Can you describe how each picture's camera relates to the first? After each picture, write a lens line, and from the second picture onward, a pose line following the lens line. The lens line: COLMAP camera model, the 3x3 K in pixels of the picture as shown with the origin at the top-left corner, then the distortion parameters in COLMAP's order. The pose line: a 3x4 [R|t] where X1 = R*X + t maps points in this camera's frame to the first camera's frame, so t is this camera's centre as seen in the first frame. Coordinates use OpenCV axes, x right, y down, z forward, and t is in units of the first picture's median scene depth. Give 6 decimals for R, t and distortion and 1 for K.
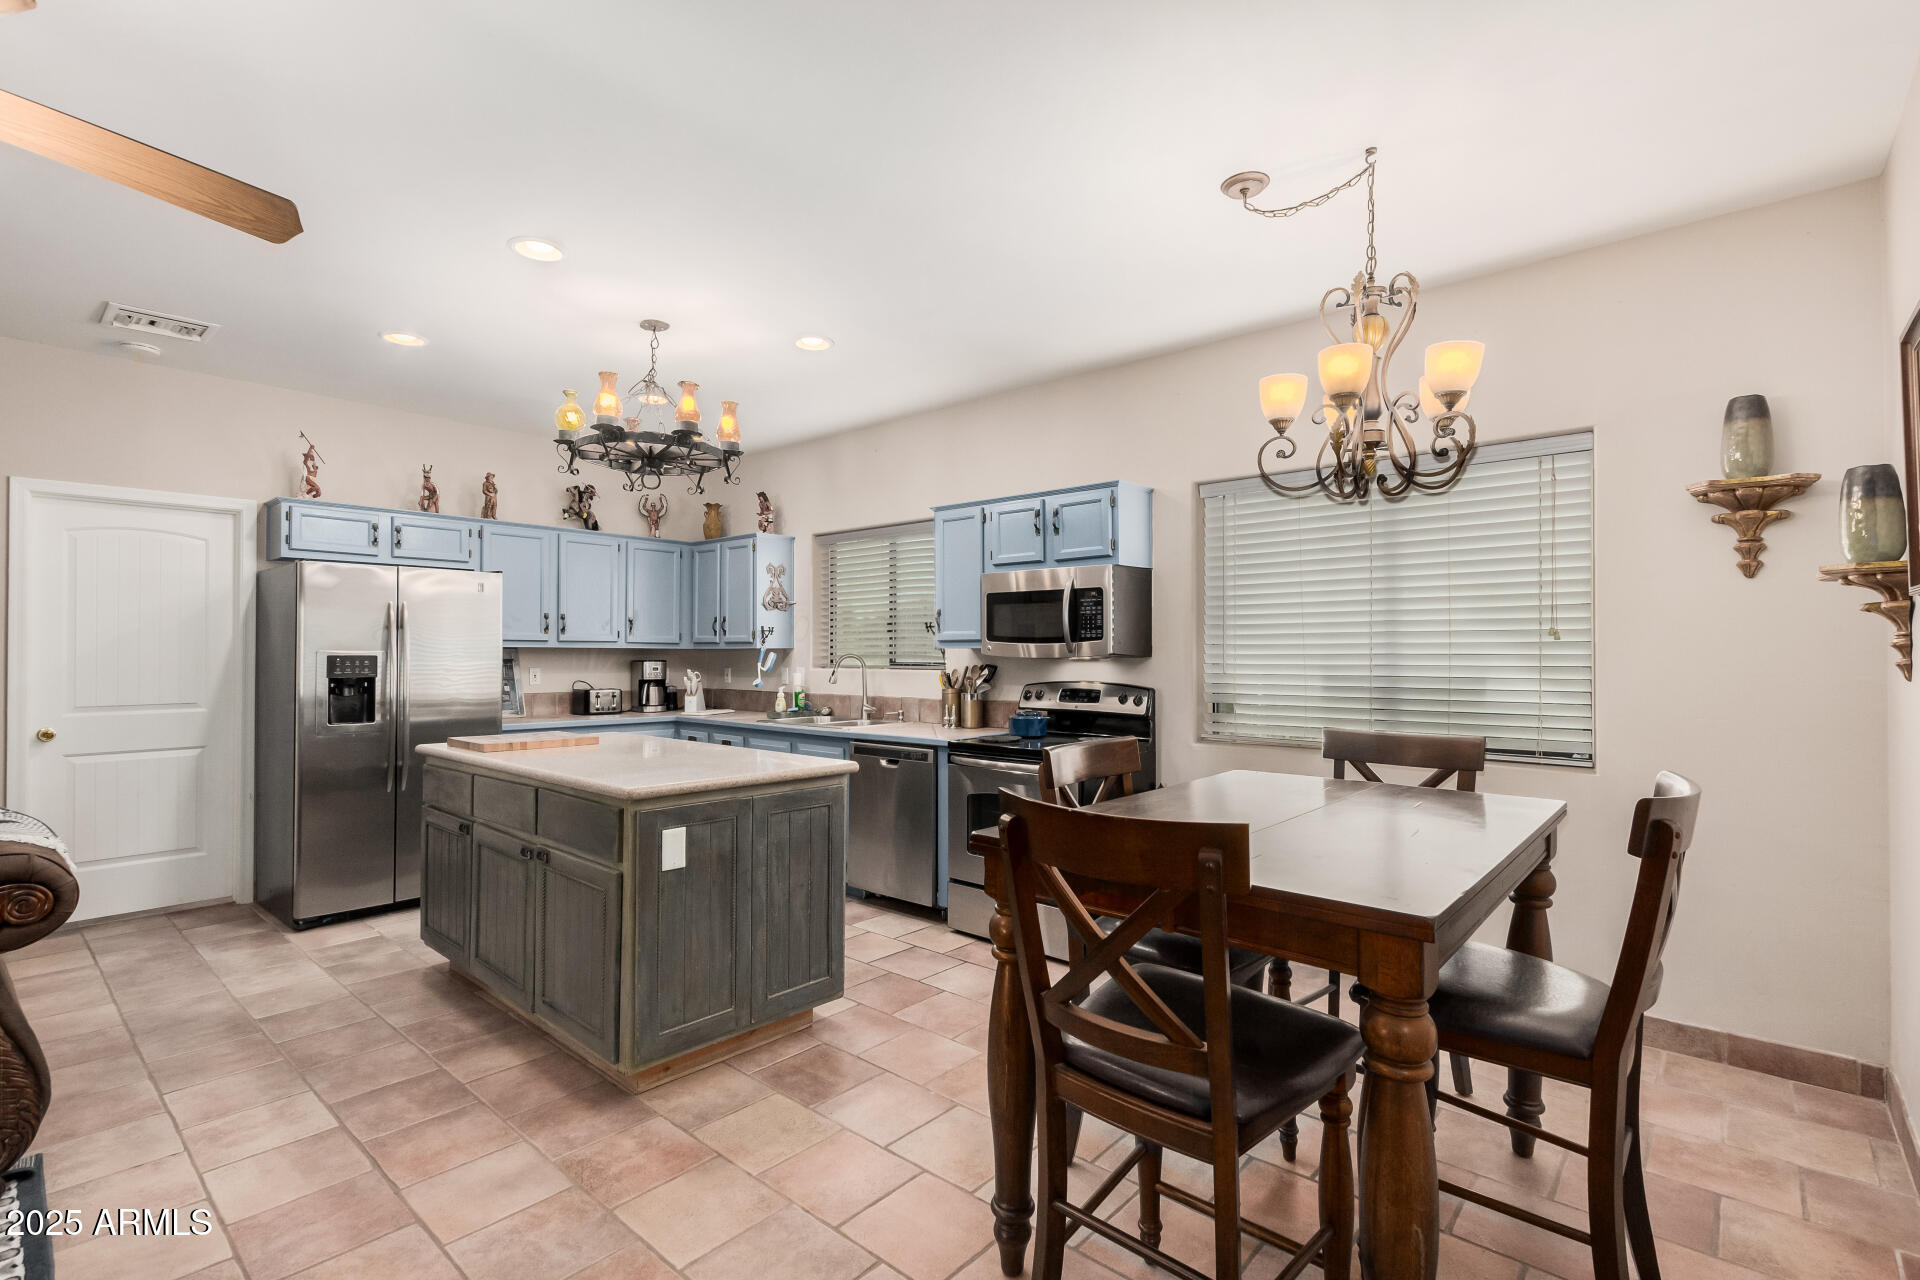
lens RADIAL K [[871.8, 0, 966.2], [0, 871.8, 643.2], [0, 0, 1]] dist [0.001965, 0.000145]
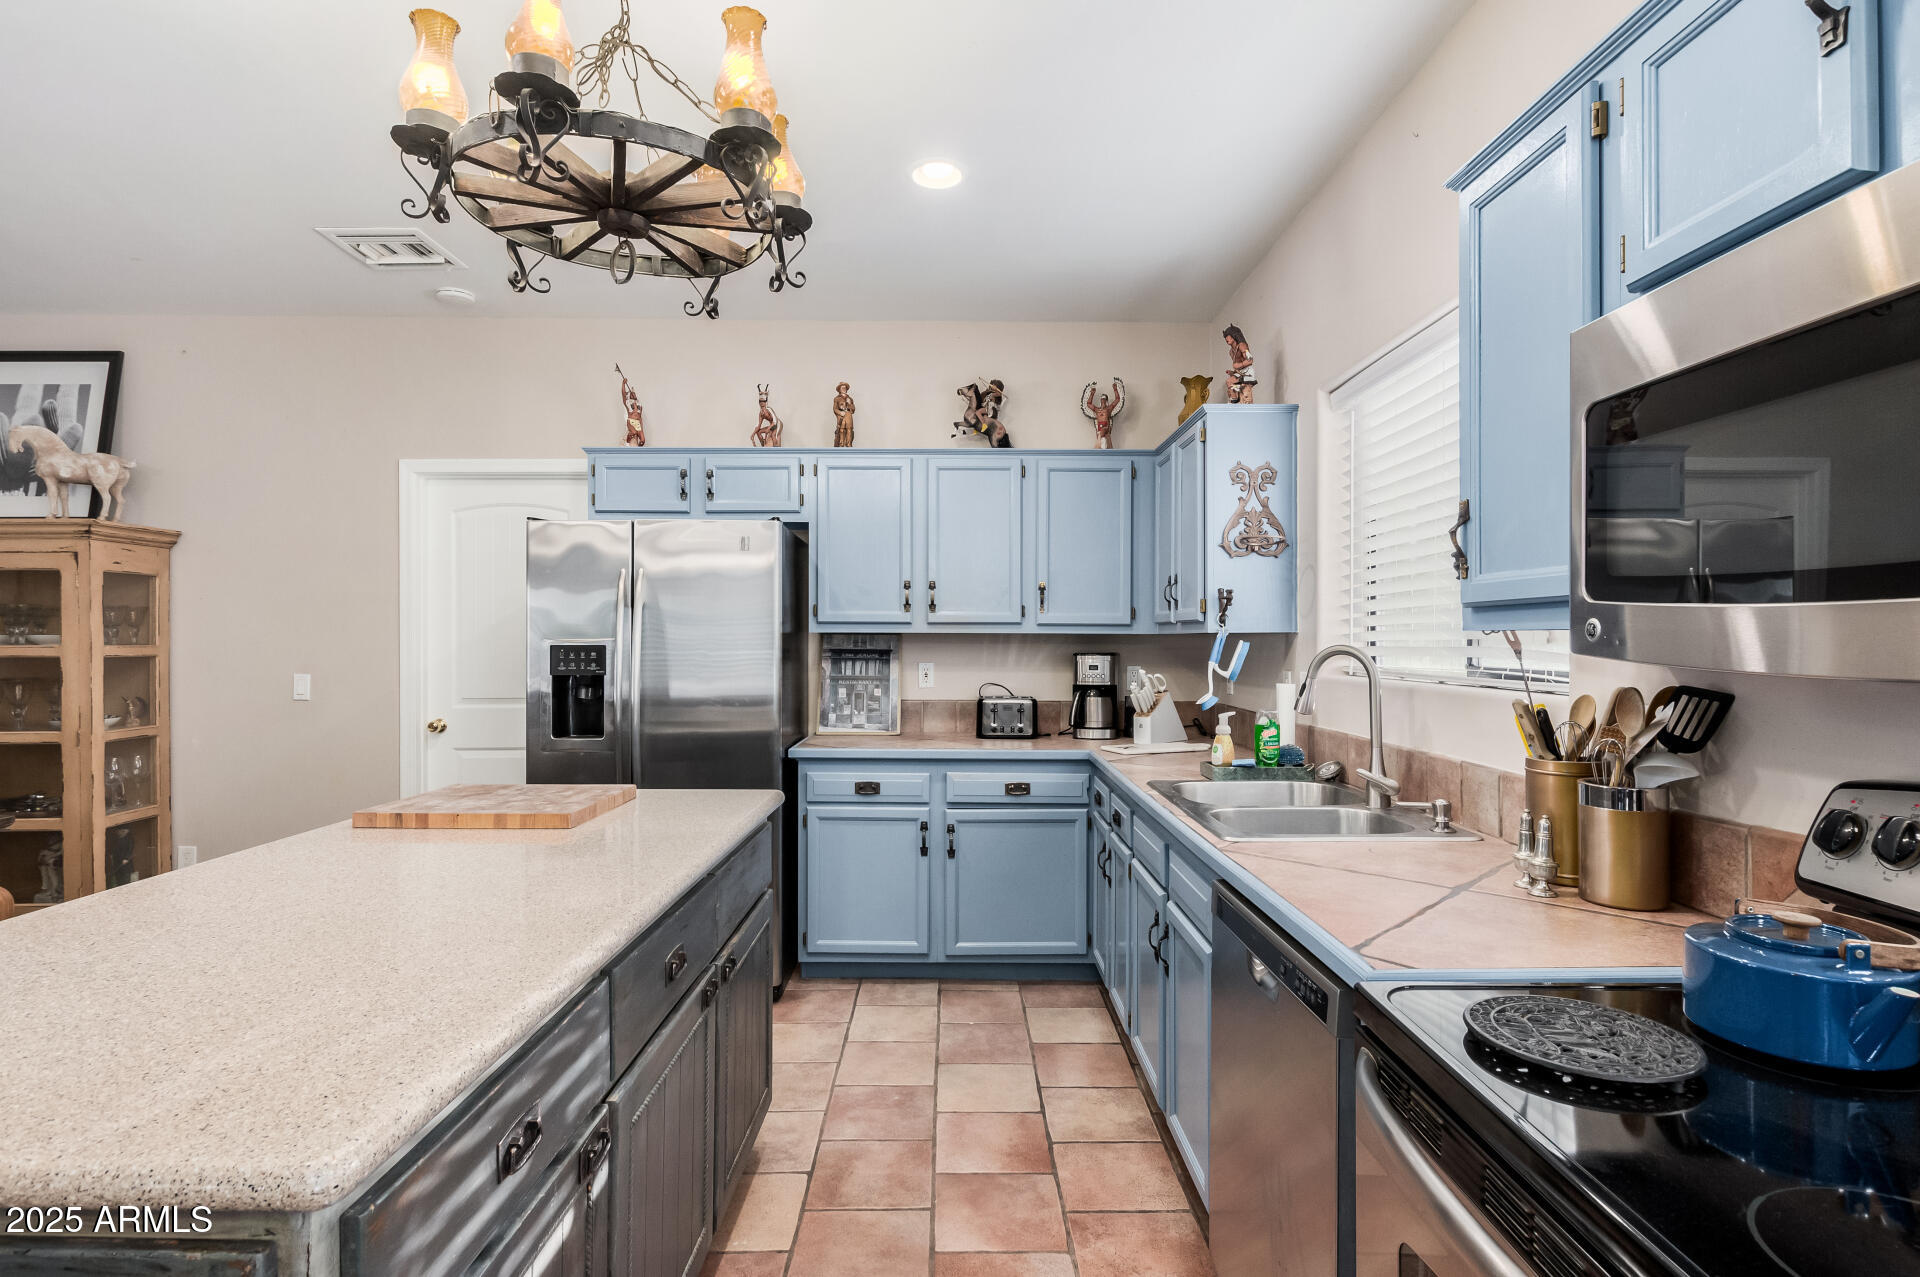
lens RADIAL K [[962.3, 0, 960.8], [0, 962.3, 633.9], [0, 0, 1]] dist [0.002200, 0.001148]
pose [[0.662165, -0.003798, -0.749349, 0.105529], [0.008402, 0.999962, 0.002356, 0.005120], [0.749311, -0.007856, 0.662171, 0.646088]]
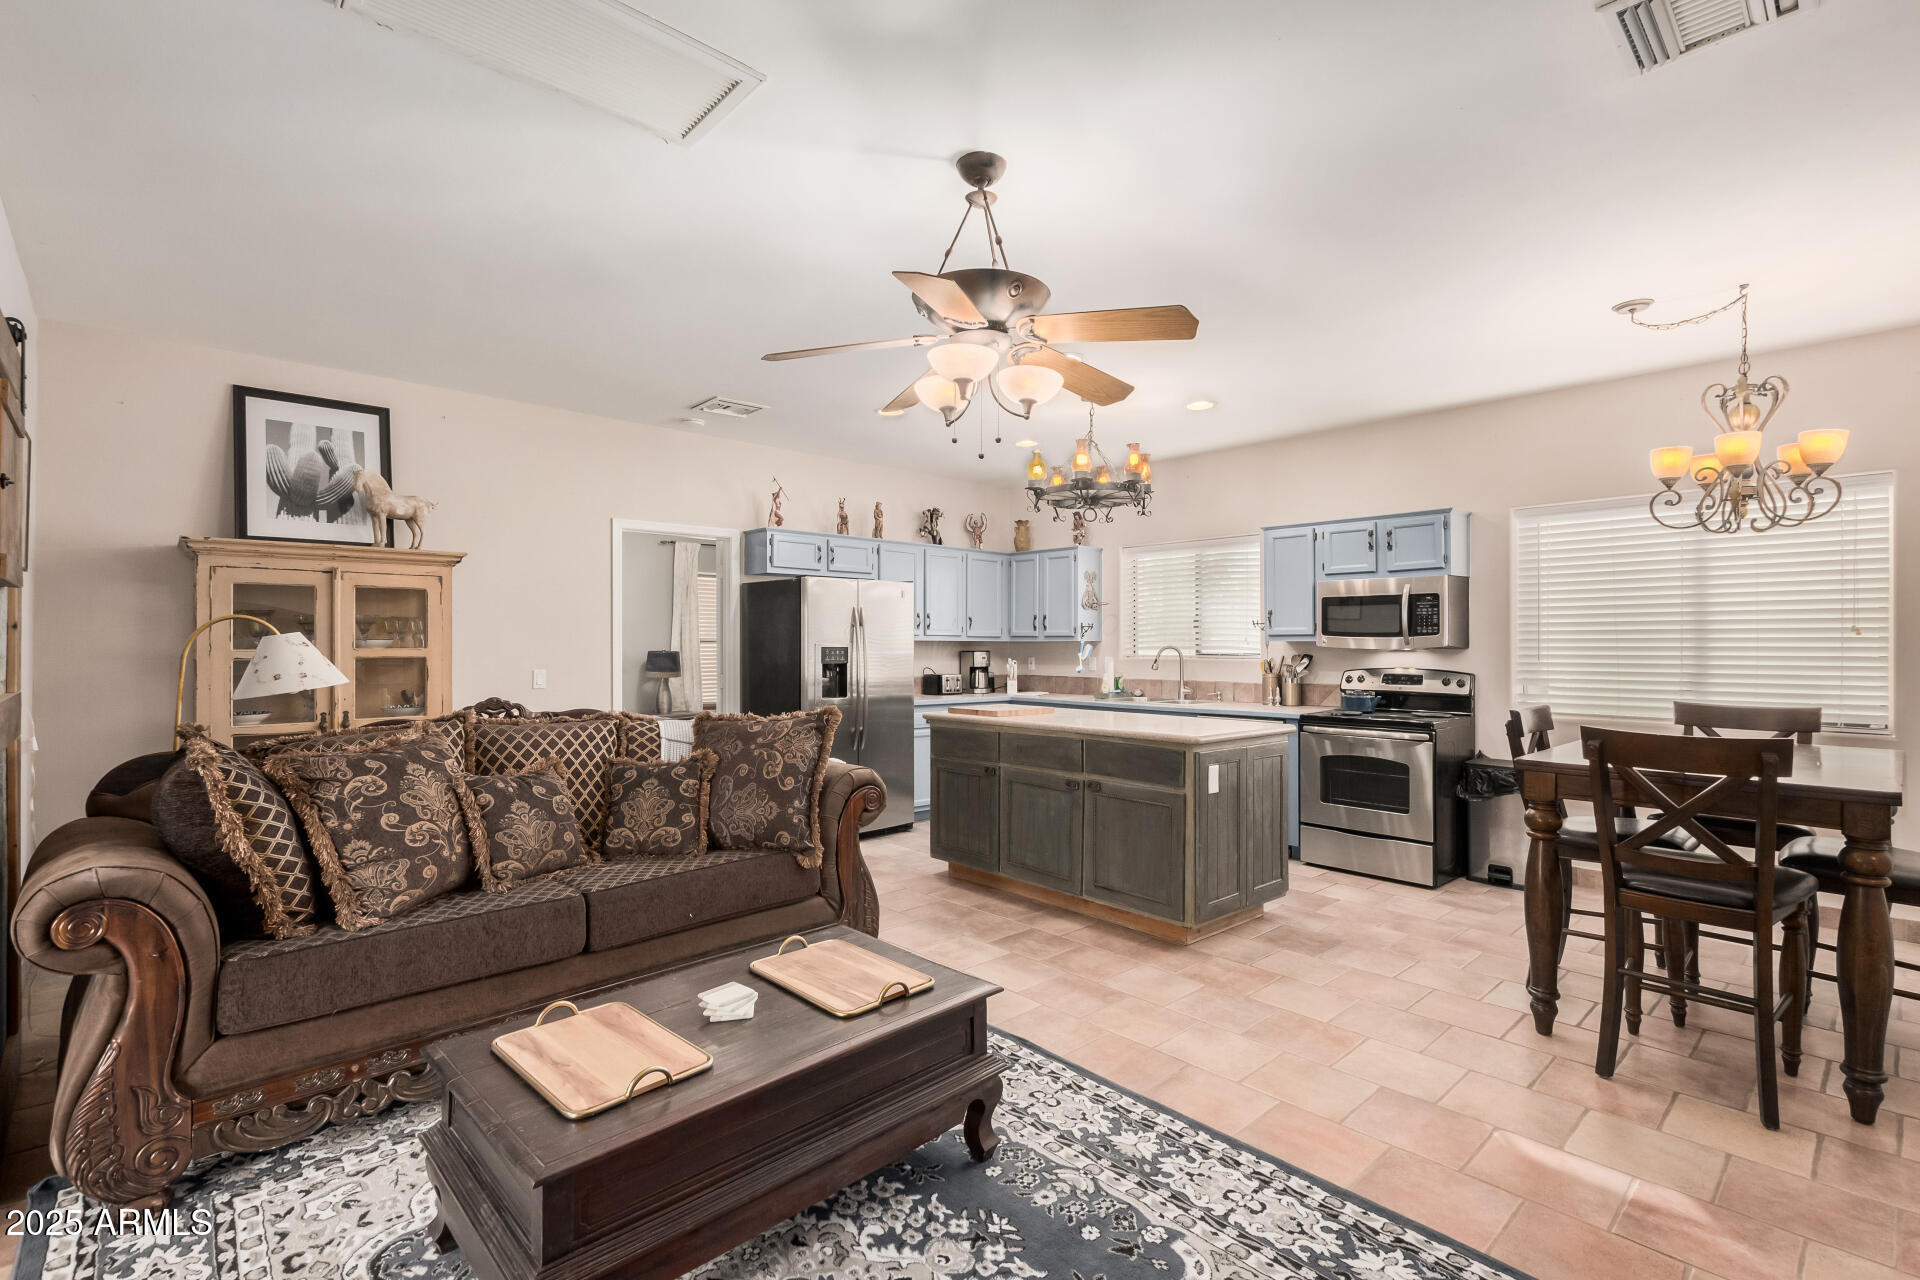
lens RADIAL K [[871.8, 0, 964.6], [0, 871.8, 639.4], [0, 0, 1]] dist [0.001965, 0.000145]
pose [[0.994181, -0.000551, -0.107723, -0.330772], [0.001085, 0.999987, 0.004905, -0.003291], [0.107719, -0.004994, 0.994169, -0.278251]]
